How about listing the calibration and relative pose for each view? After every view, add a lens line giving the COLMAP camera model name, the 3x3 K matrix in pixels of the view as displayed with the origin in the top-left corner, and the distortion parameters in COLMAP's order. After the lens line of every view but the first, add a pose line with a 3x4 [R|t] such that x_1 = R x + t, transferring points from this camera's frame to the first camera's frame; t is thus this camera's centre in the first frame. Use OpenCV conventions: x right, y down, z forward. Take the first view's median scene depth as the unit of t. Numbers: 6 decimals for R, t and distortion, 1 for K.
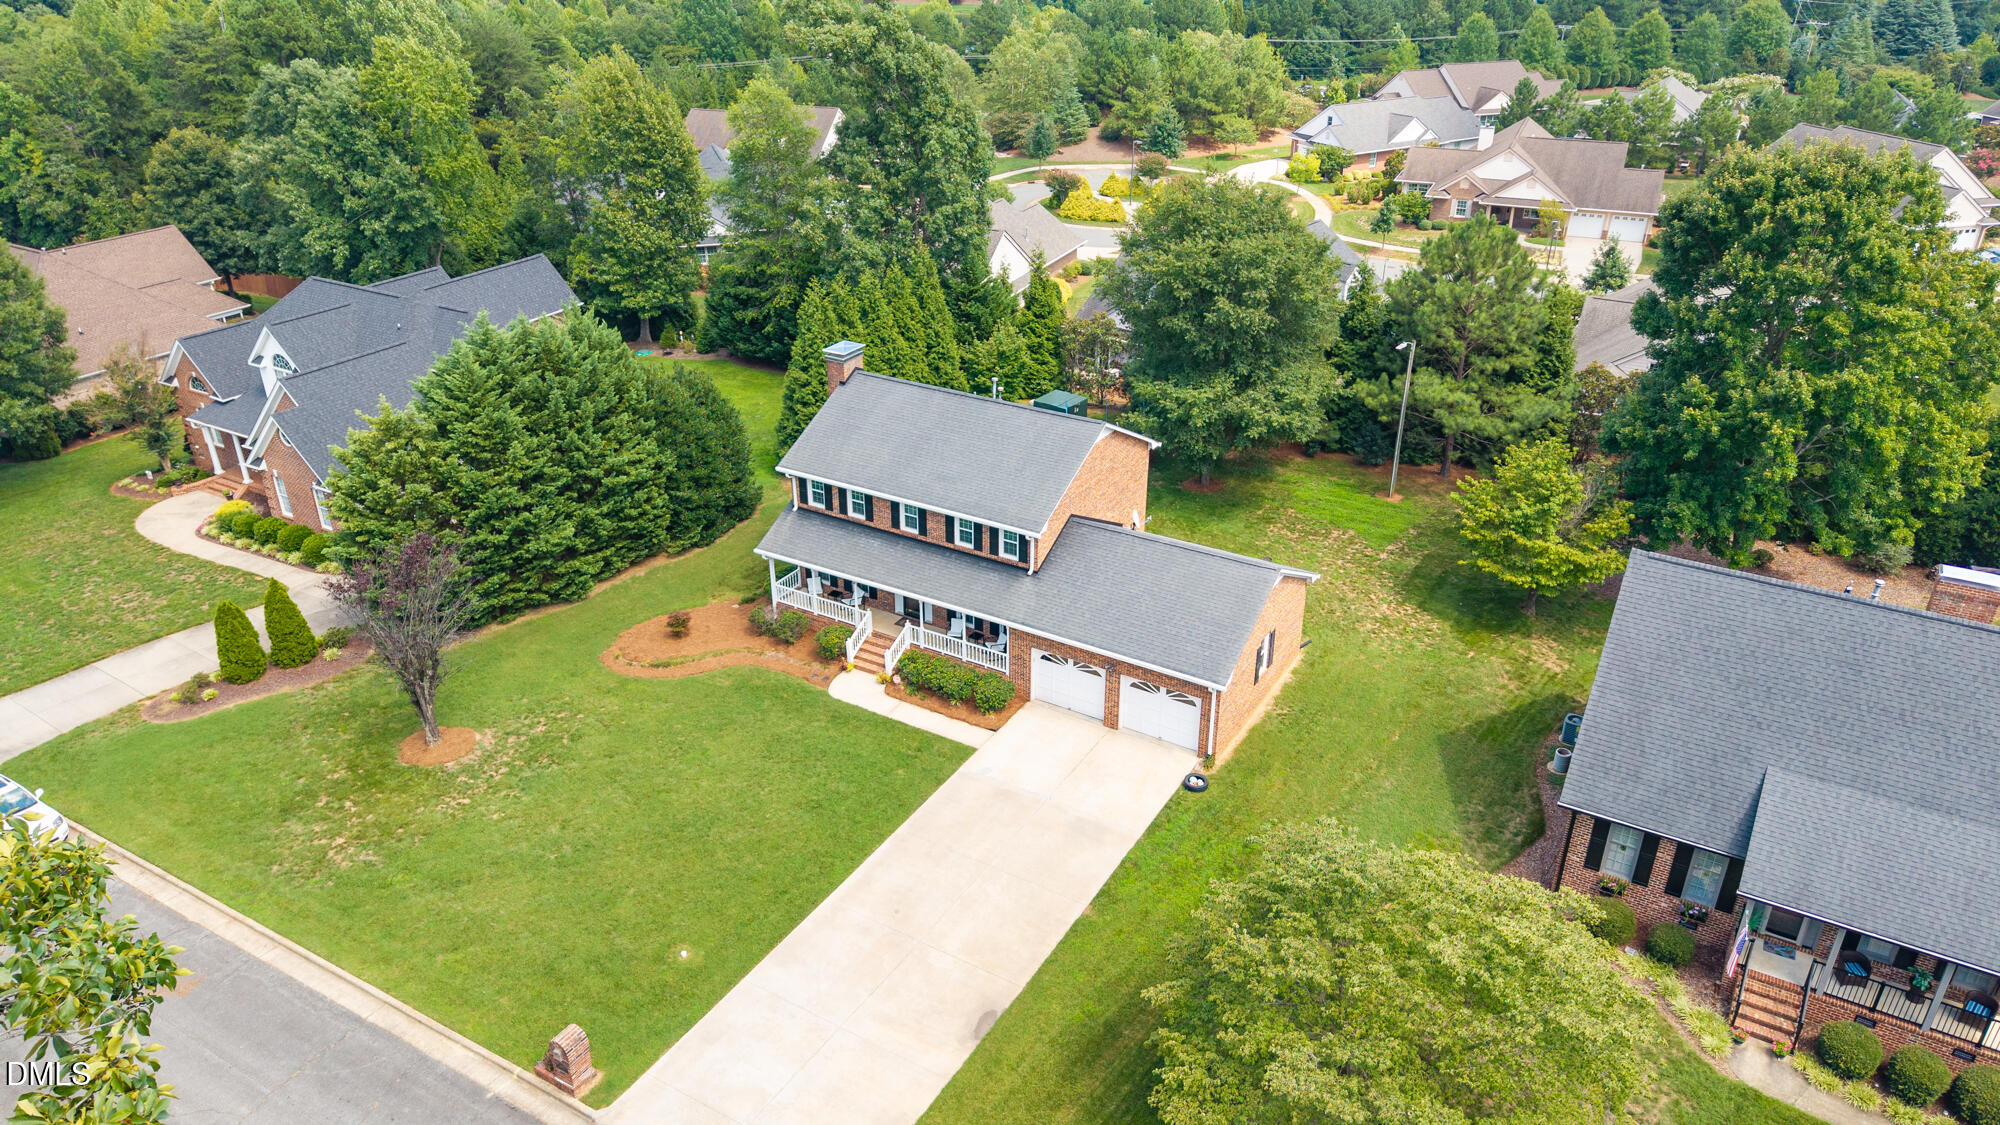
lens RADIAL K [[1339.9, 0, 1000.0], [0, 1339.9, 562.5], [0, 0, 1]] dist [0.012227, -0.032819]
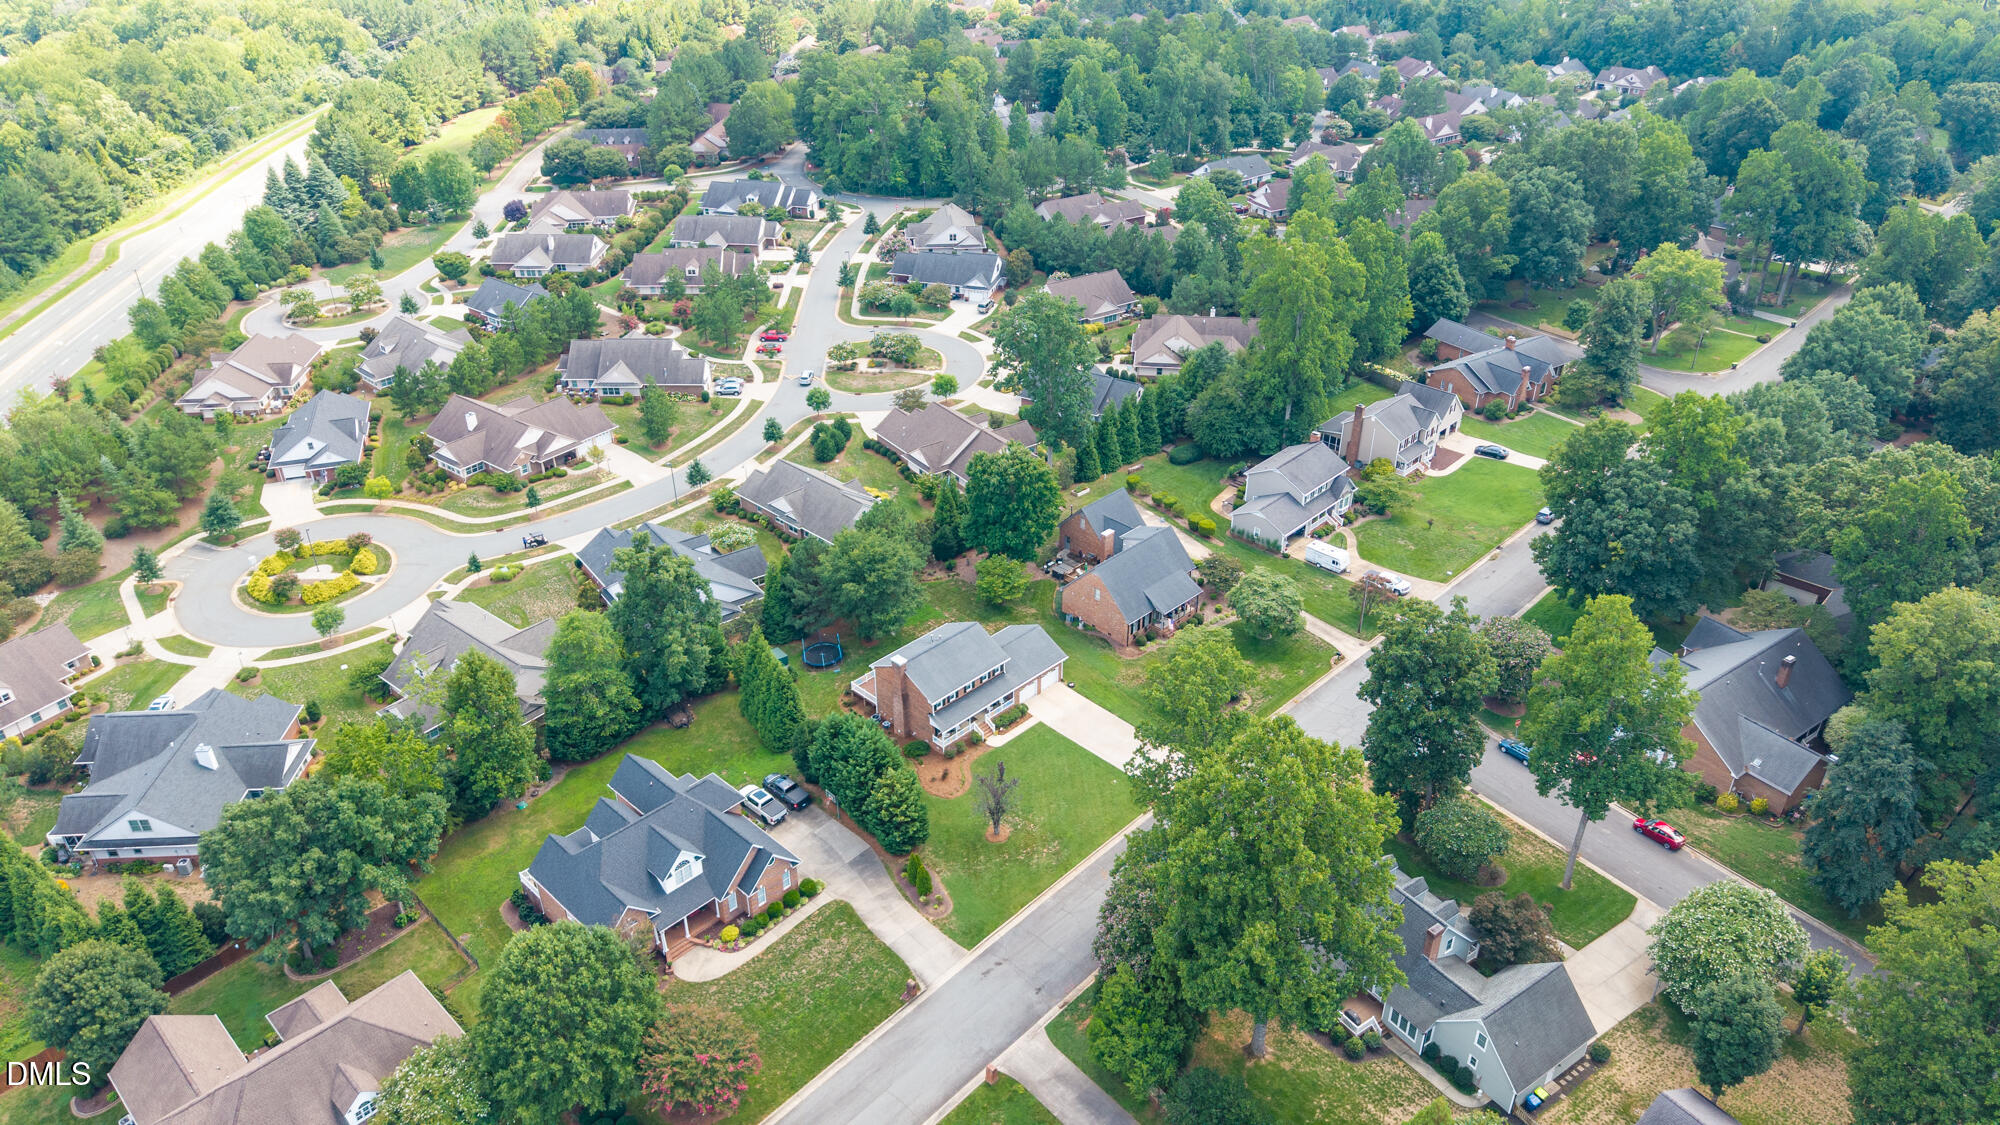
lens RADIAL K [[1319.9, 0, 1000.0], [0, 1319.9, 562.5], [0, 0, 1]] dist [0.036377, -0.056156]
pose [[0.238817, -0.497812, 0.833756, -2.244937], [0.441224, 0.820480, 0.363503, -1.232555], [-0.865036, 0.281063, 0.415591, -0.312131]]
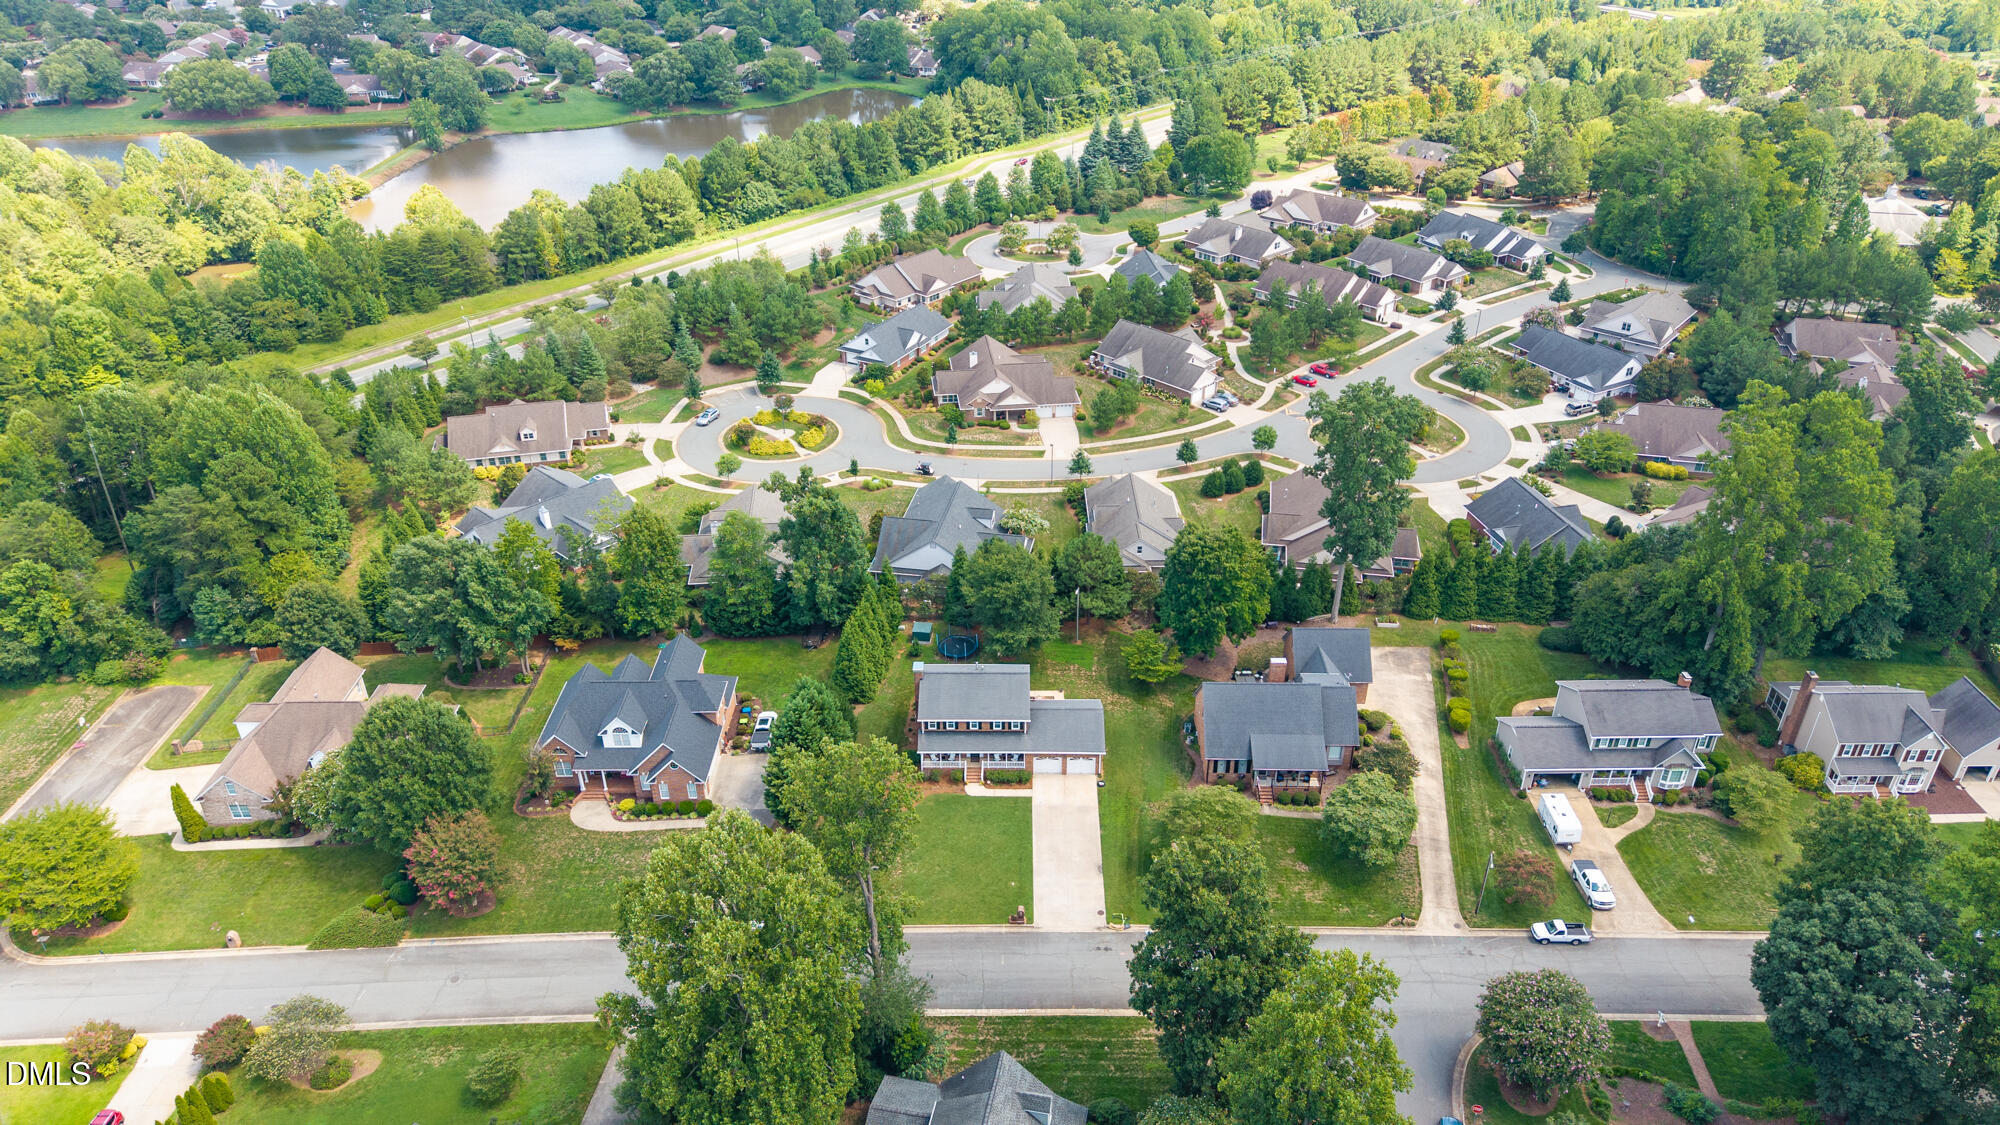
lens RADIAL K [[1319.9, 0, 1000.0], [0, 1319.9, 562.5], [0, 0, 1]] dist [0.036377, -0.056156]
pose [[0.865397, -0.259514, 0.428650, -1.093312], [0.231792, 0.965738, 0.116716, -0.659334], [-0.444253, -0.001648, 0.895900, -1.469859]]
